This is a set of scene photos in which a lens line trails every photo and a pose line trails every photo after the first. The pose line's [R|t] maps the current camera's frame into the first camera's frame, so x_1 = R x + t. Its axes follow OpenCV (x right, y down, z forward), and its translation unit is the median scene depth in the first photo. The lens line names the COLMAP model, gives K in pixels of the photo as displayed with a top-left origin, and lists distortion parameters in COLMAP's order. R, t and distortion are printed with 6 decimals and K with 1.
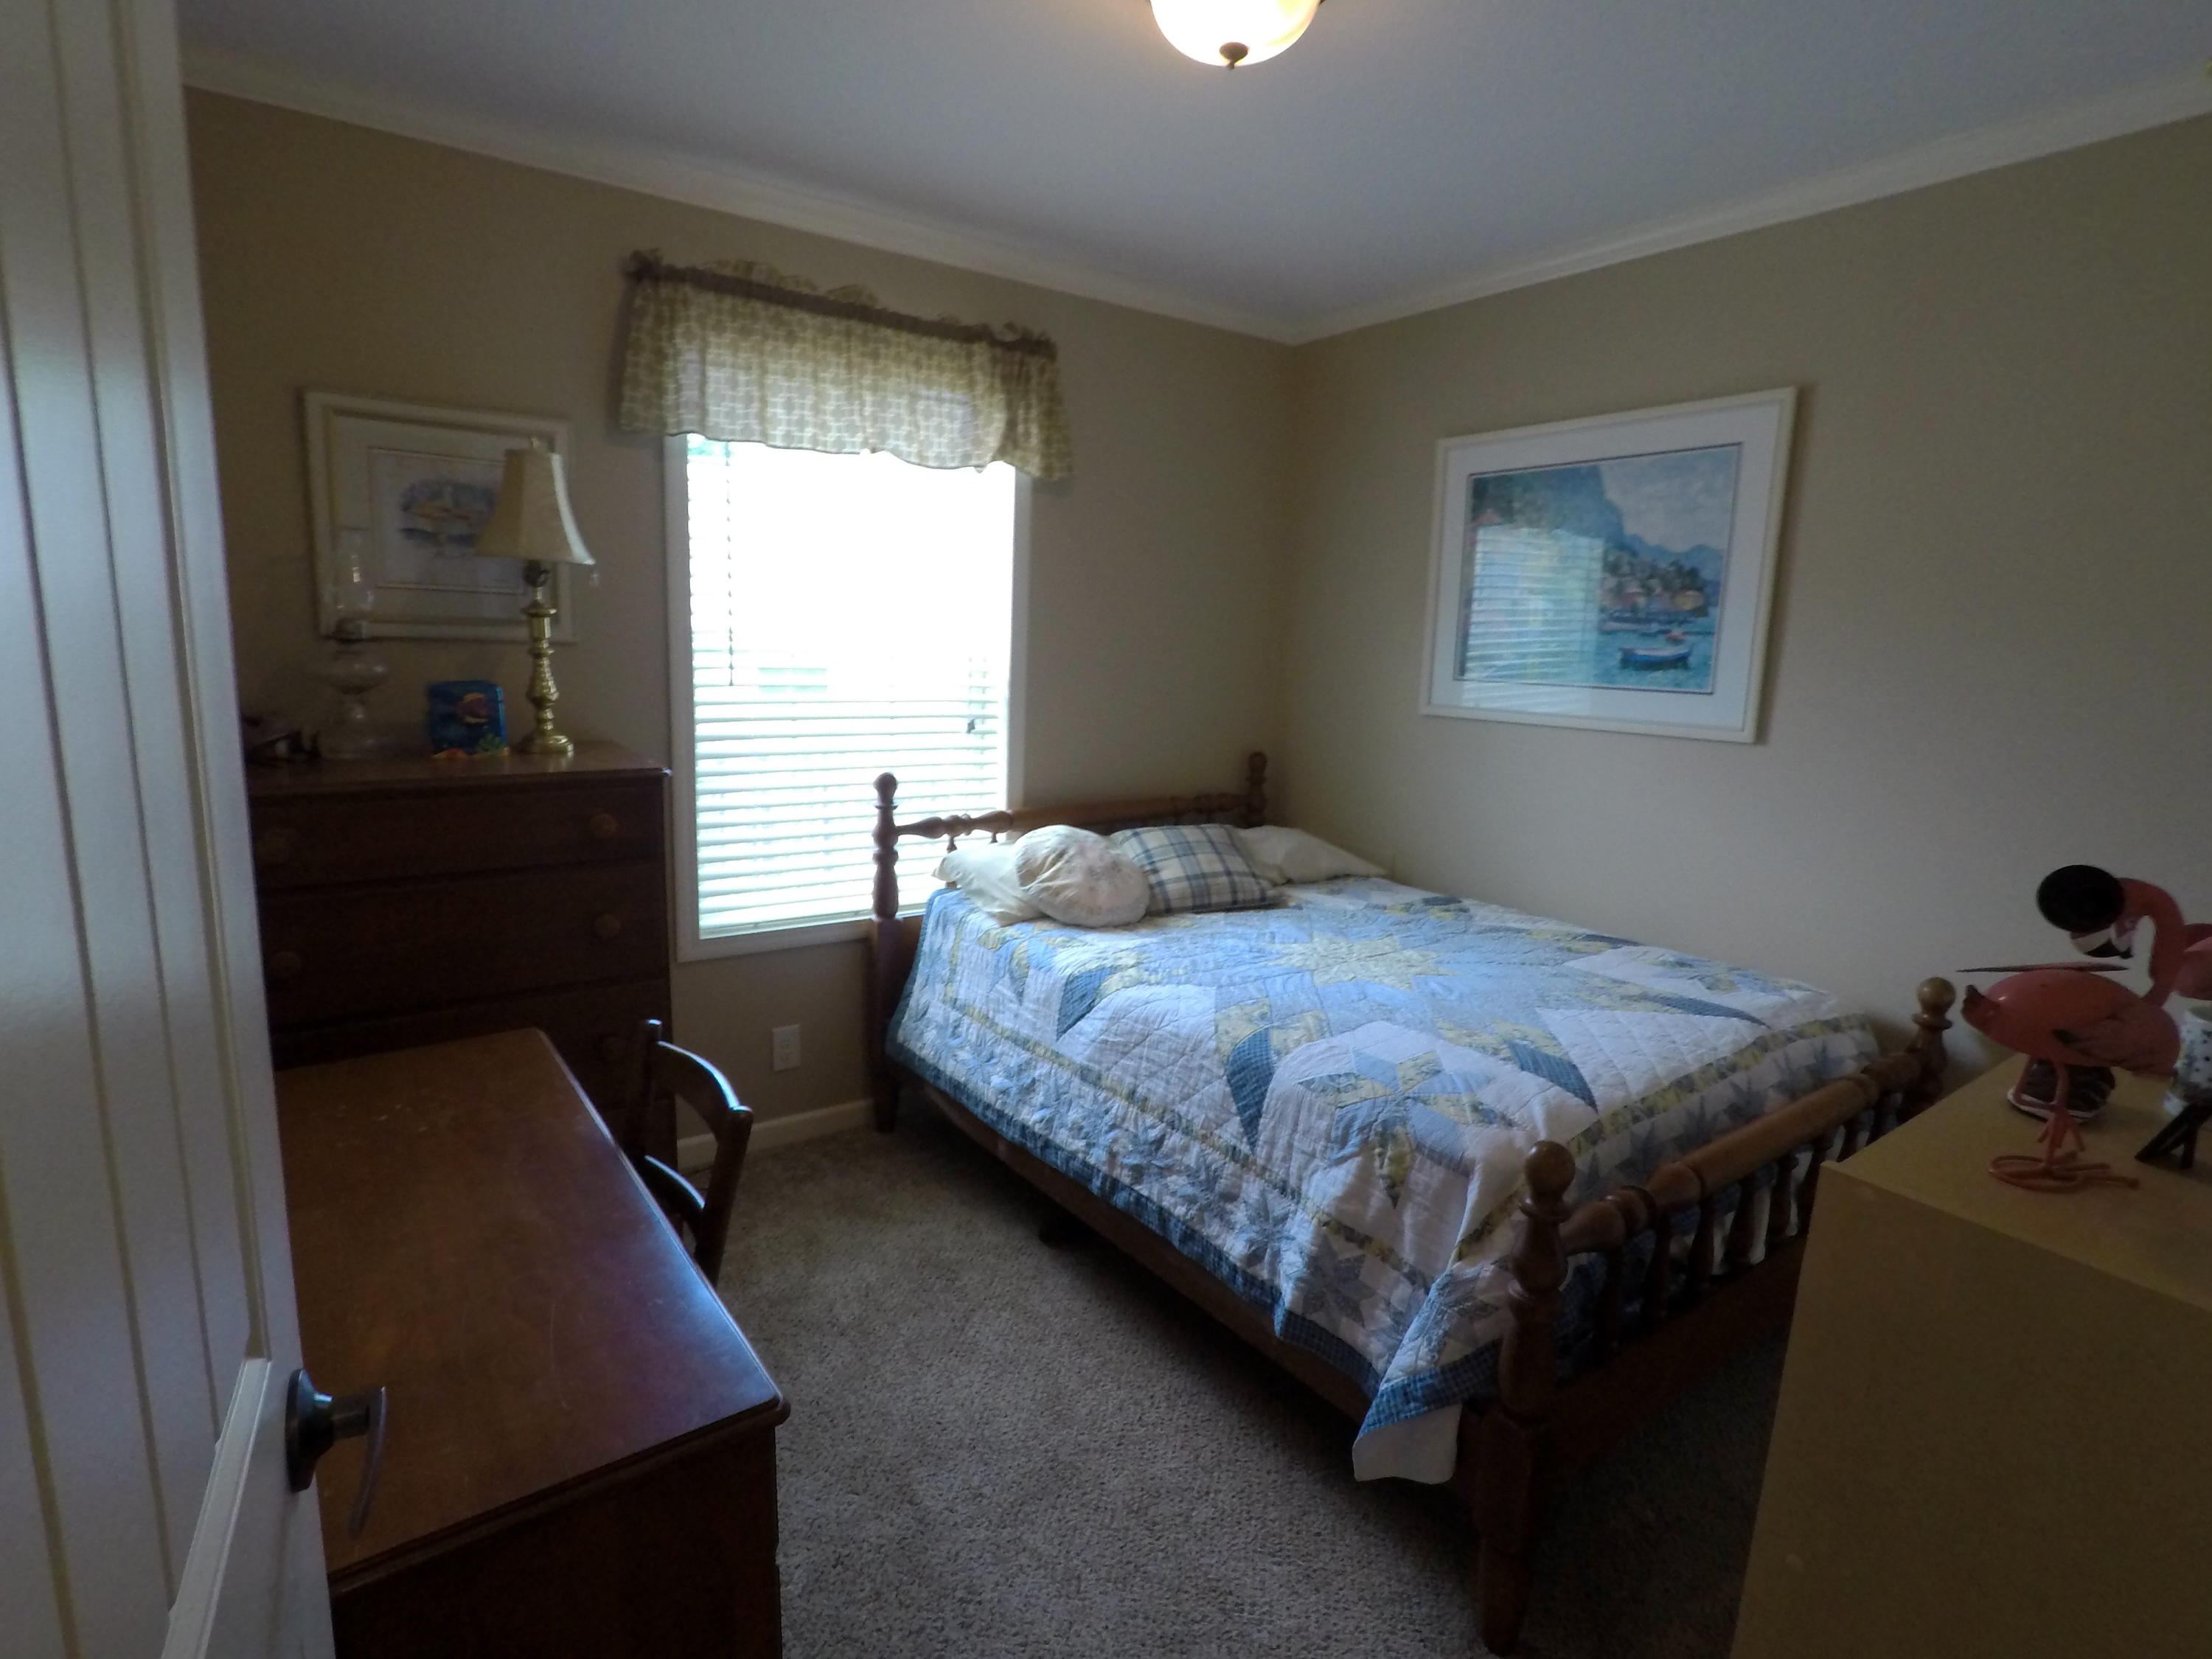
lens RADIAL K [[1114.3, 0, 1110.1], [0, 1114.3, 834.5], [0, 0, 1]] dist [-0.023588, 0.000654]
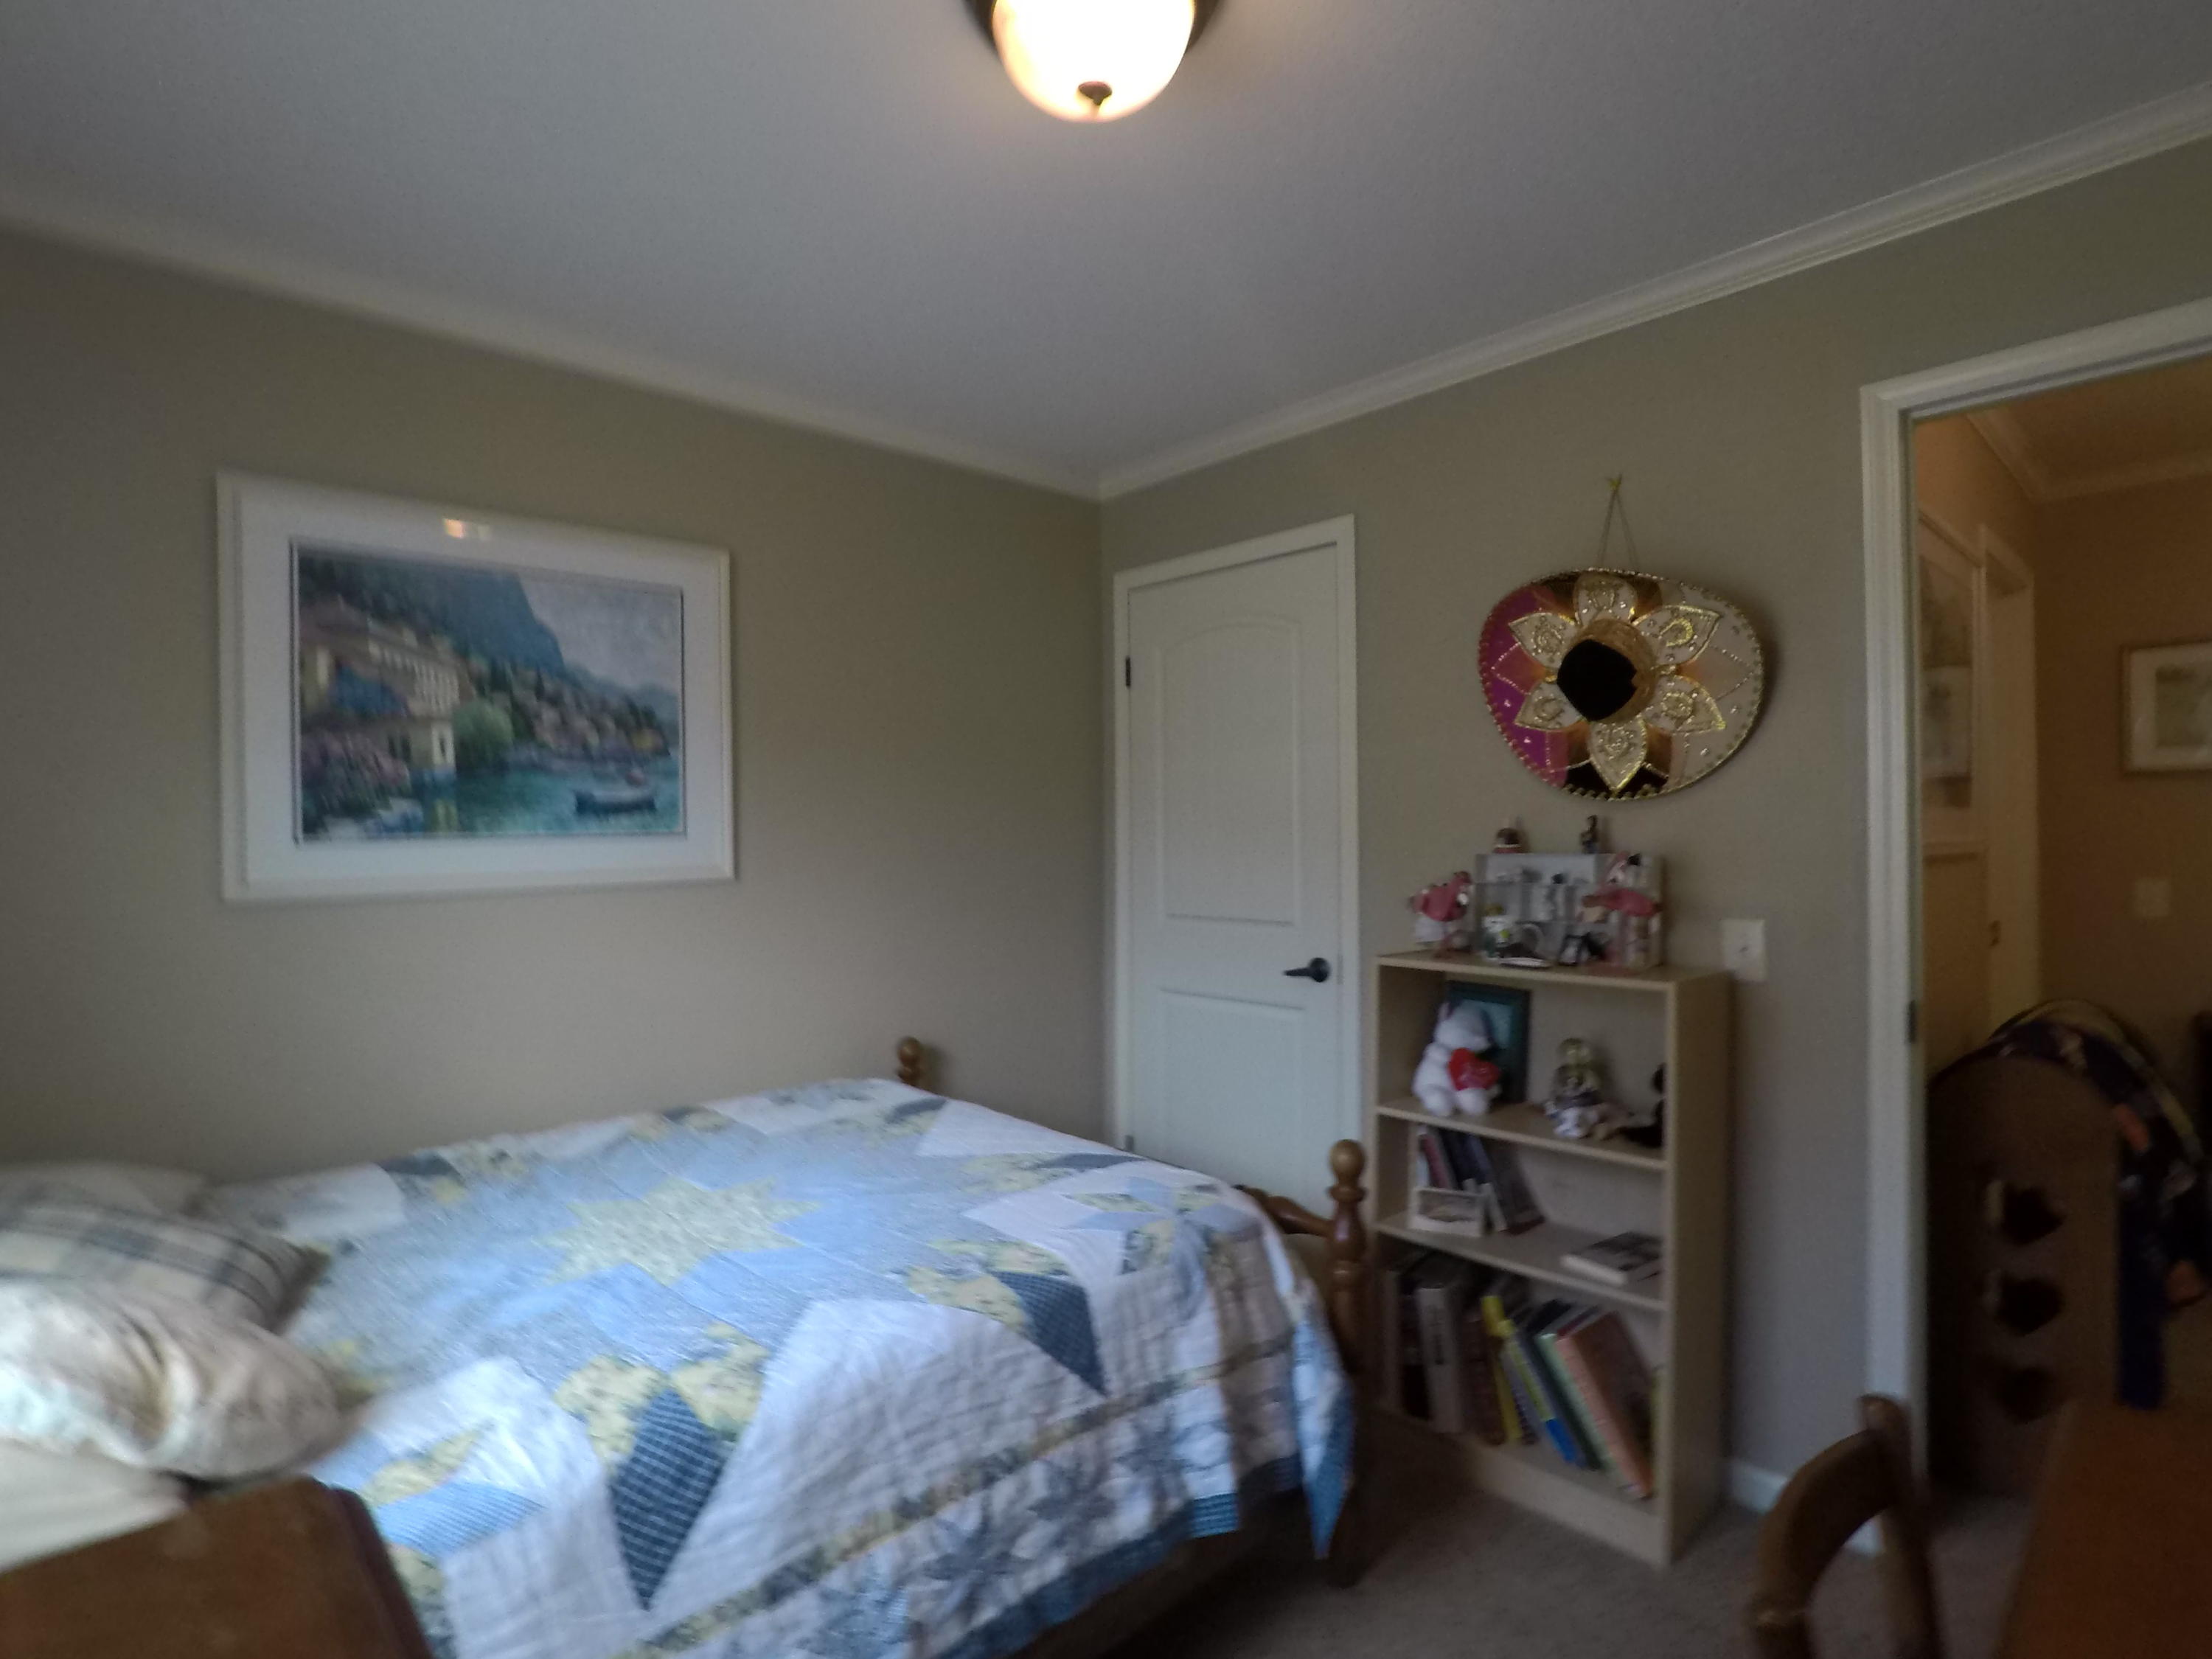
lens RADIAL K [[1114.3, 0, 1095.6], [0, 1114.3, 830.5], [0, 0, 1]] dist [-0.023588, 0.000654]
pose [[-0.123646, -0.029784, 0.991879, -0.479449], [0.181235, 0.982060, 0.052082, -0.116366], [-0.975636, 0.186203, -0.116030, 0.754072]]
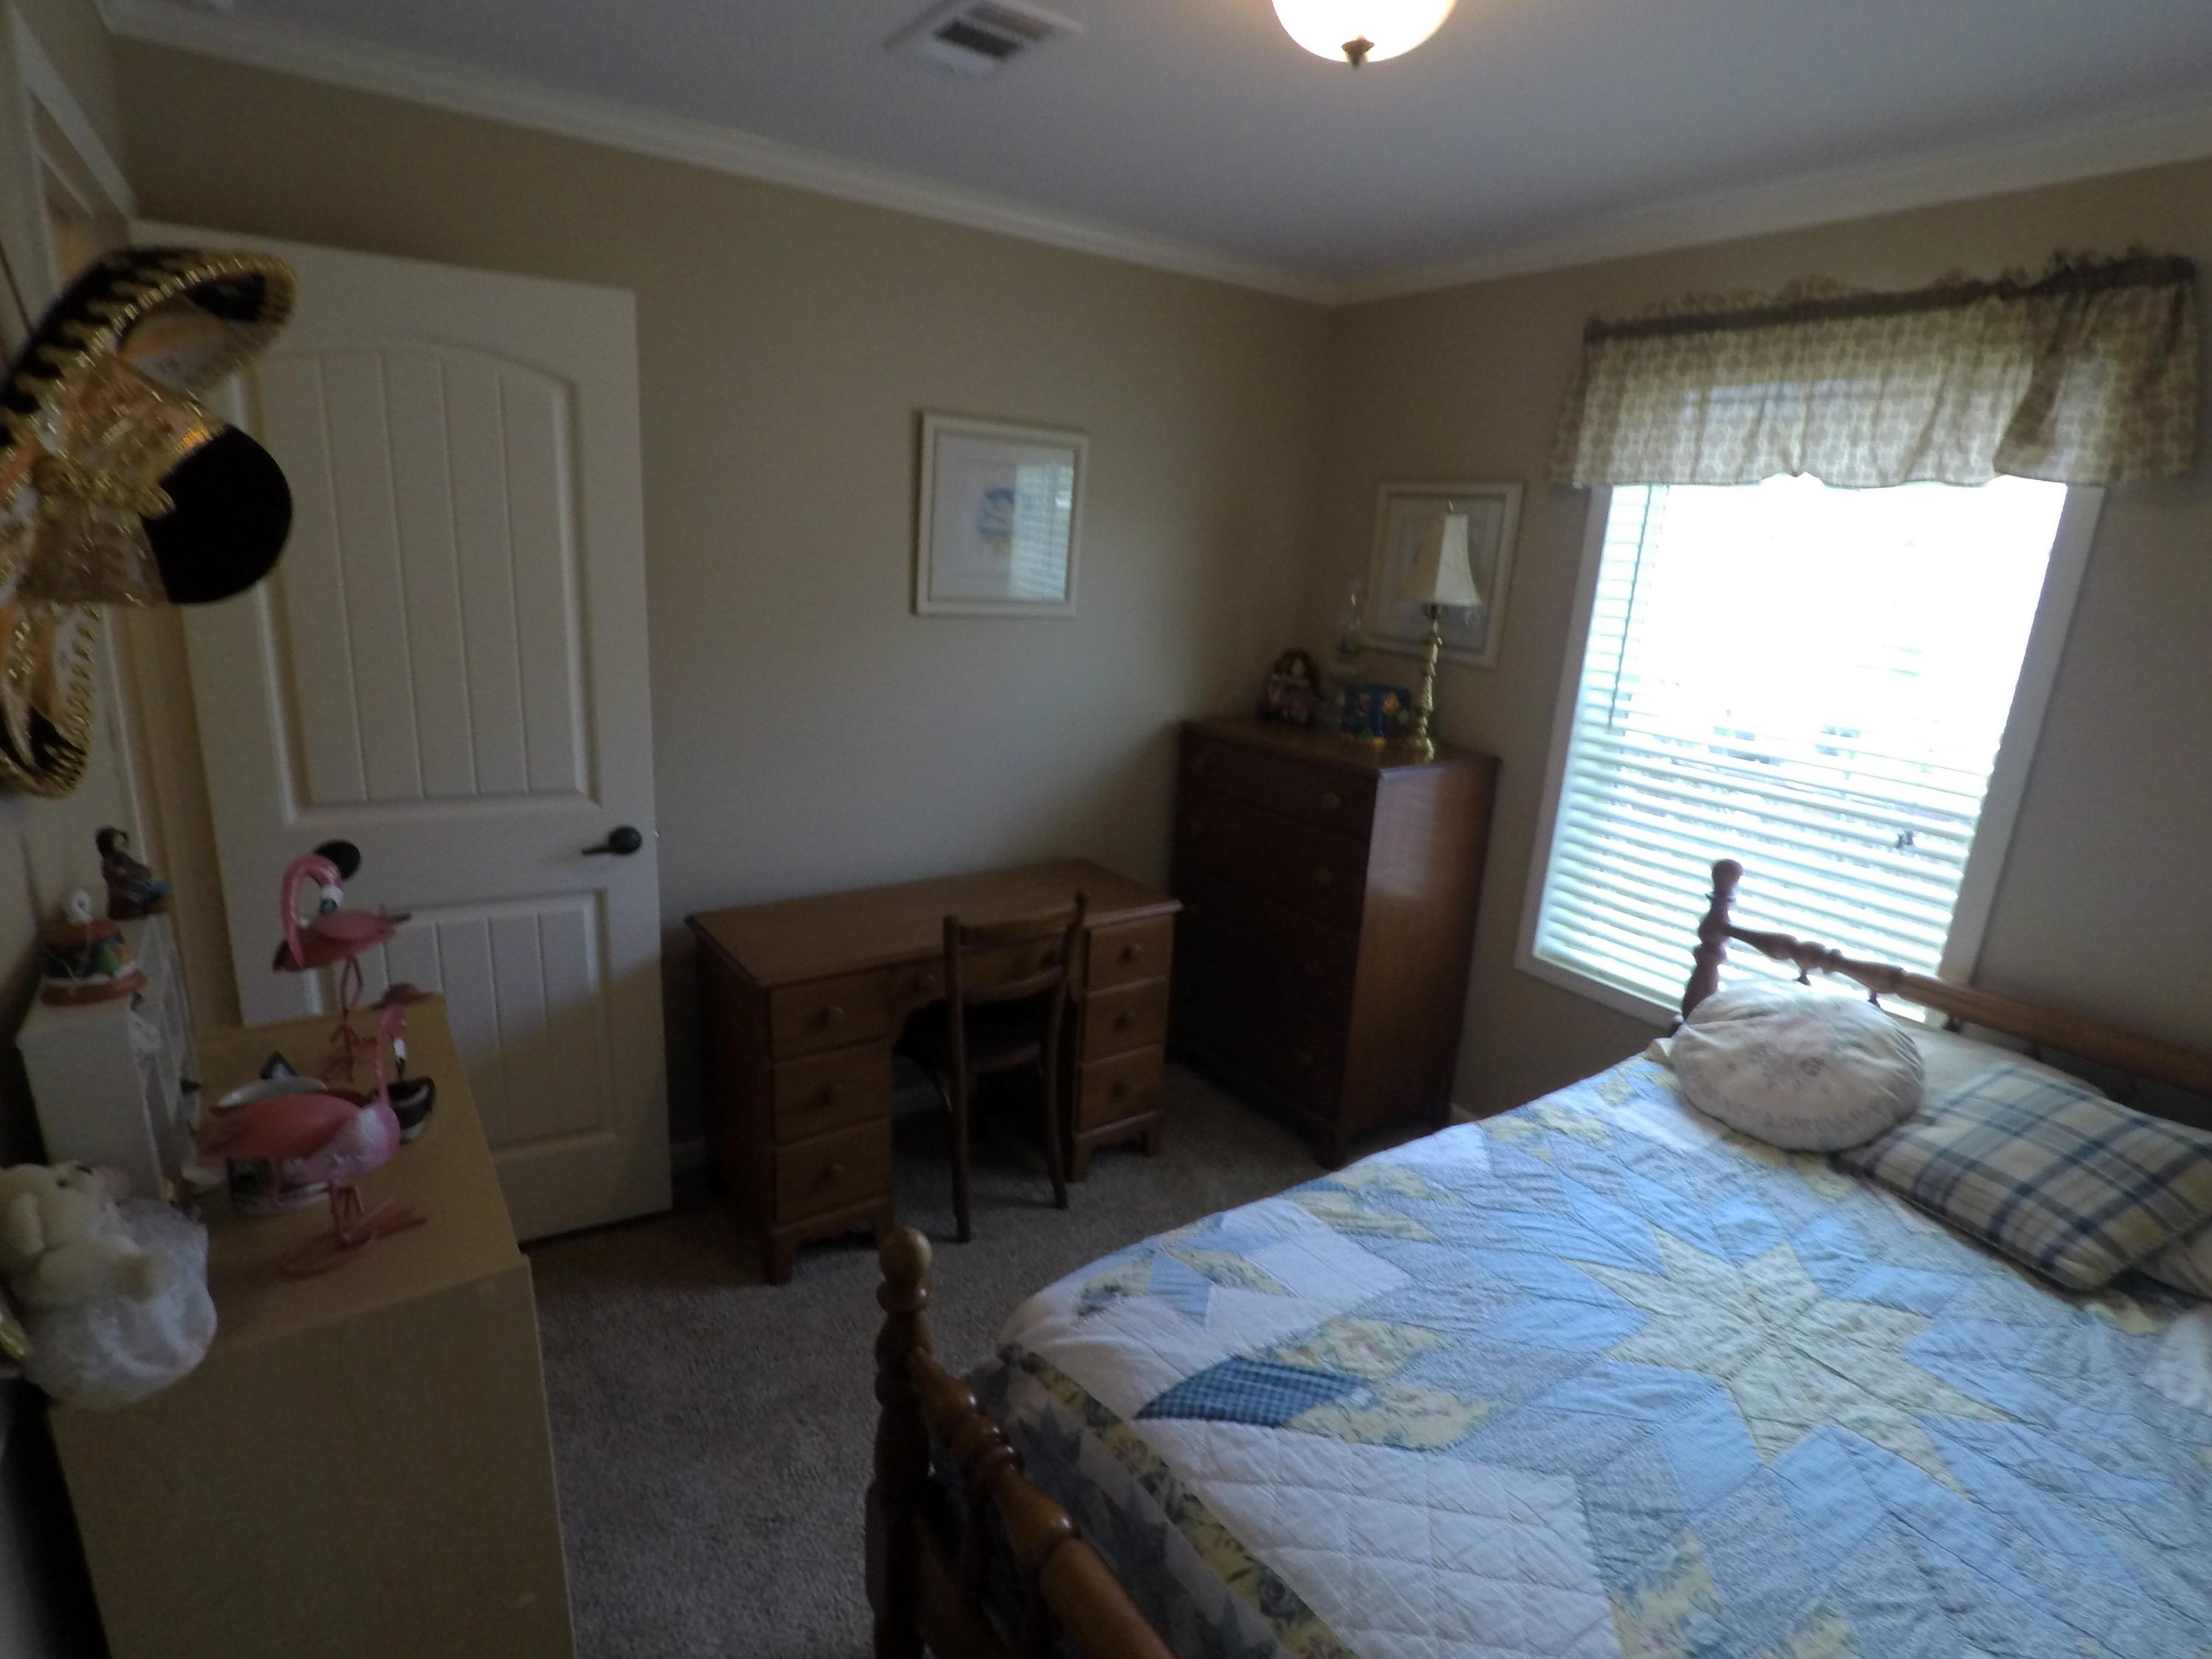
lens RADIAL K [[1114.3, 0, 1124.8], [0, 1114.3, 837.7], [0, 0, 1]] dist [-0.023588, 0.000654]
pose [[-0.001849, 0.230140, -0.973156, 0.688771], [-0.236985, 0.945334, 0.224011, -0.169062], [0.971512, 0.231038, 0.052791, 0.576166]]
